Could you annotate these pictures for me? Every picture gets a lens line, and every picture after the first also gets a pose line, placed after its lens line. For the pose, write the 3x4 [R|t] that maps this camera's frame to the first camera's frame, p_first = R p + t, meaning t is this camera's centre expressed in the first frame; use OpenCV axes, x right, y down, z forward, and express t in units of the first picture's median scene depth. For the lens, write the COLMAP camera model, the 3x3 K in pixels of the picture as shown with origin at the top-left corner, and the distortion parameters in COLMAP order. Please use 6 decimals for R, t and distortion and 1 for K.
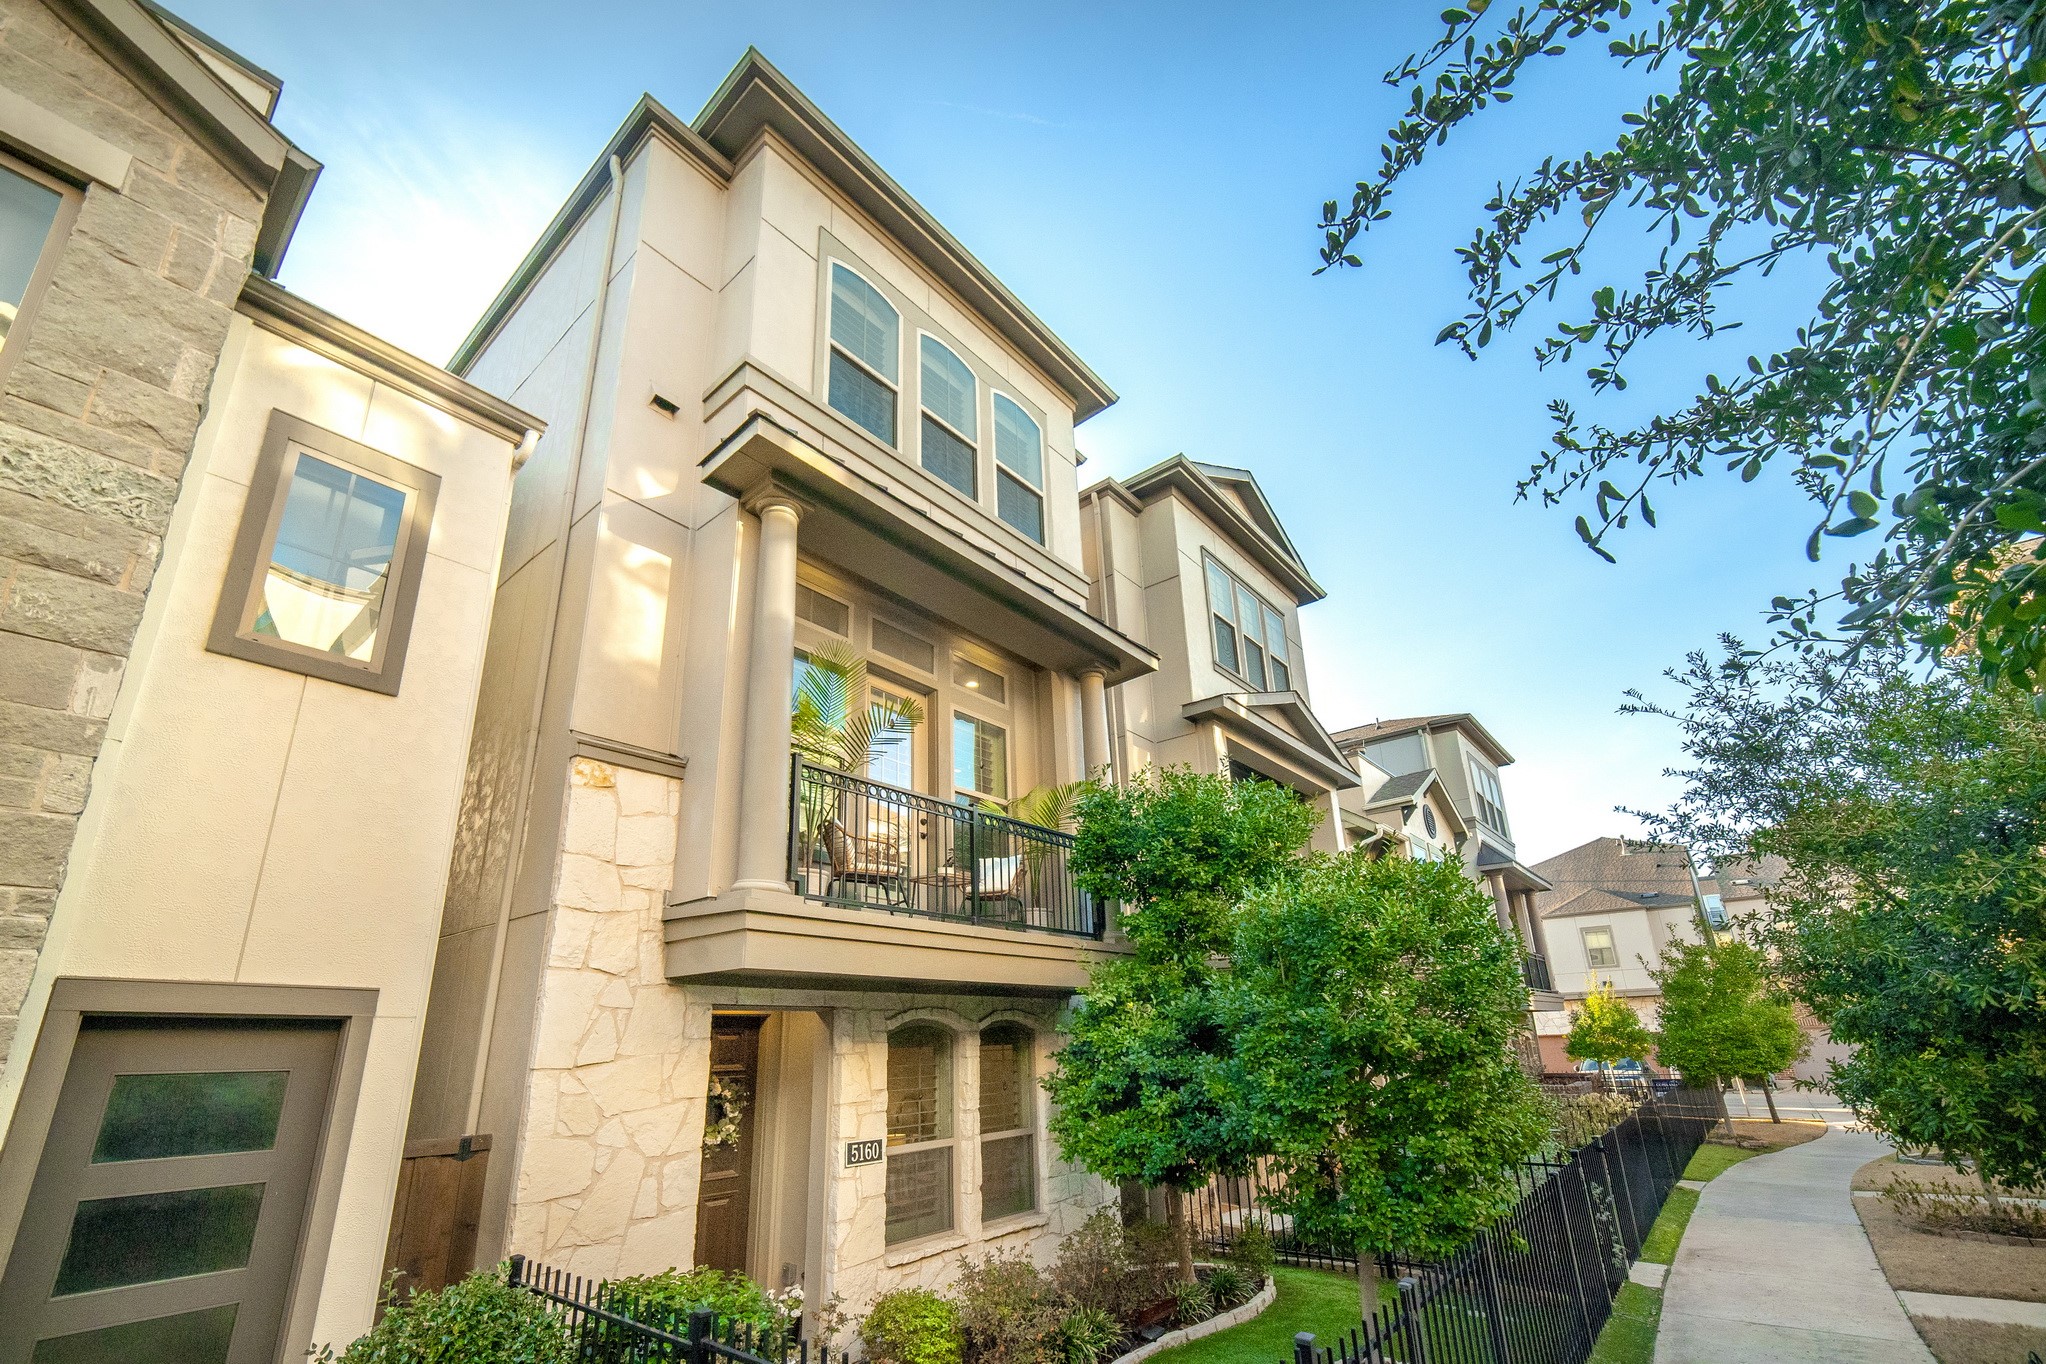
lens RADIAL K [[840.1, 0, 1030.6], [0, 840.1, 826.1], [0, 0, 1]] dist [0.001111, 0.000227]
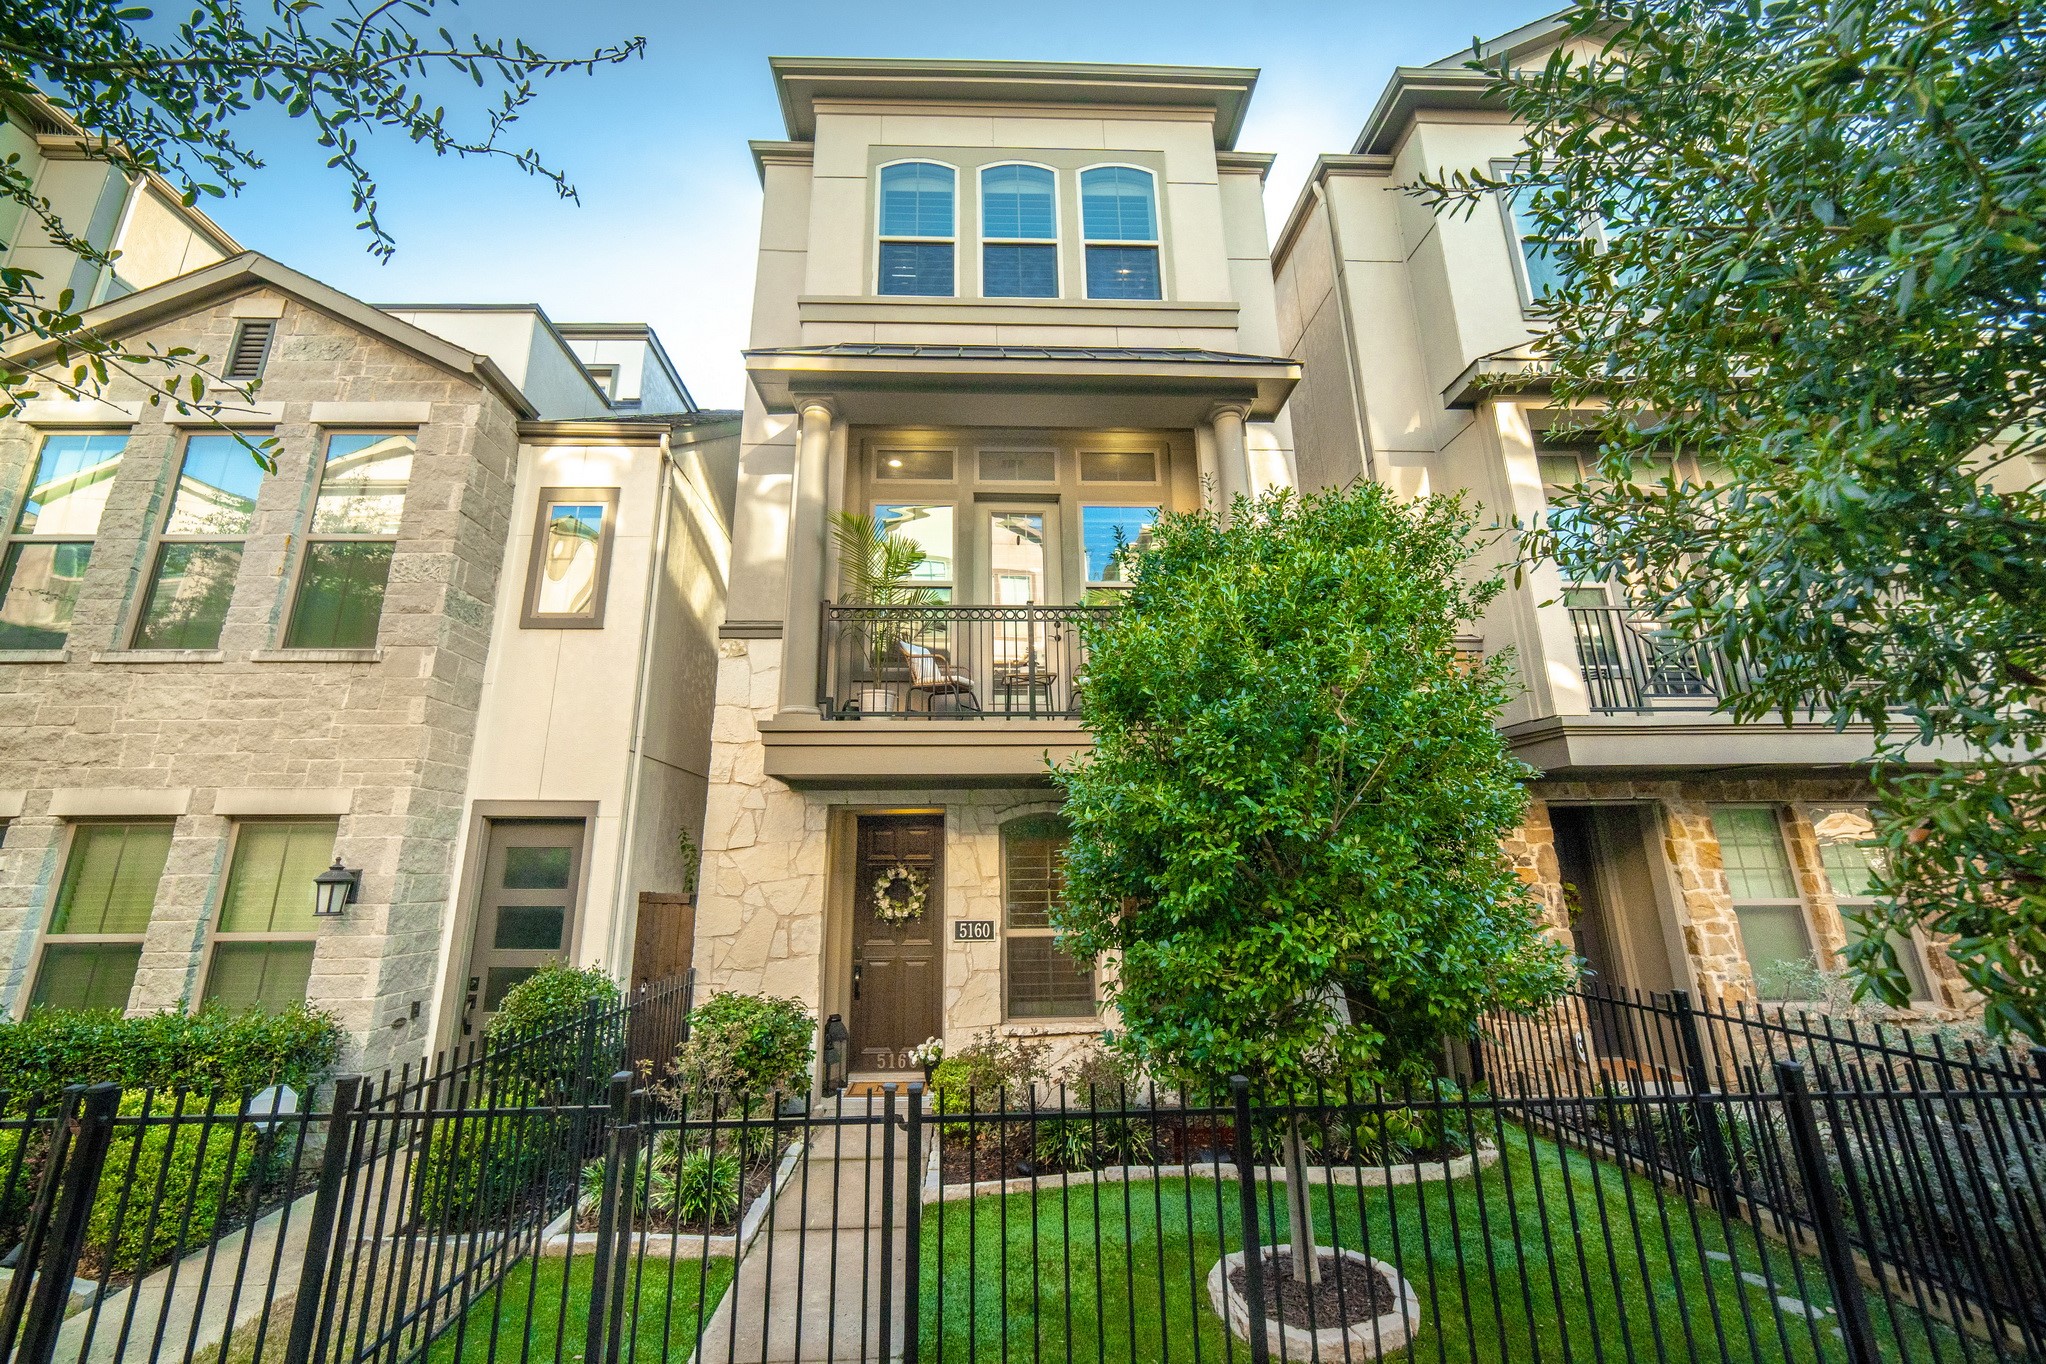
lens RADIAL K [[822.0, 0, 995.8], [0, 822.0, 683.2], [0, 0, 1]] dist [0.008247, 0.000183]
pose [[0.668731, -0.149591, -0.728300, 0.599747], [0.178056, 0.983268, -0.038468, 0.098451], [0.721869, -0.103953, 0.684178, 0.270299]]
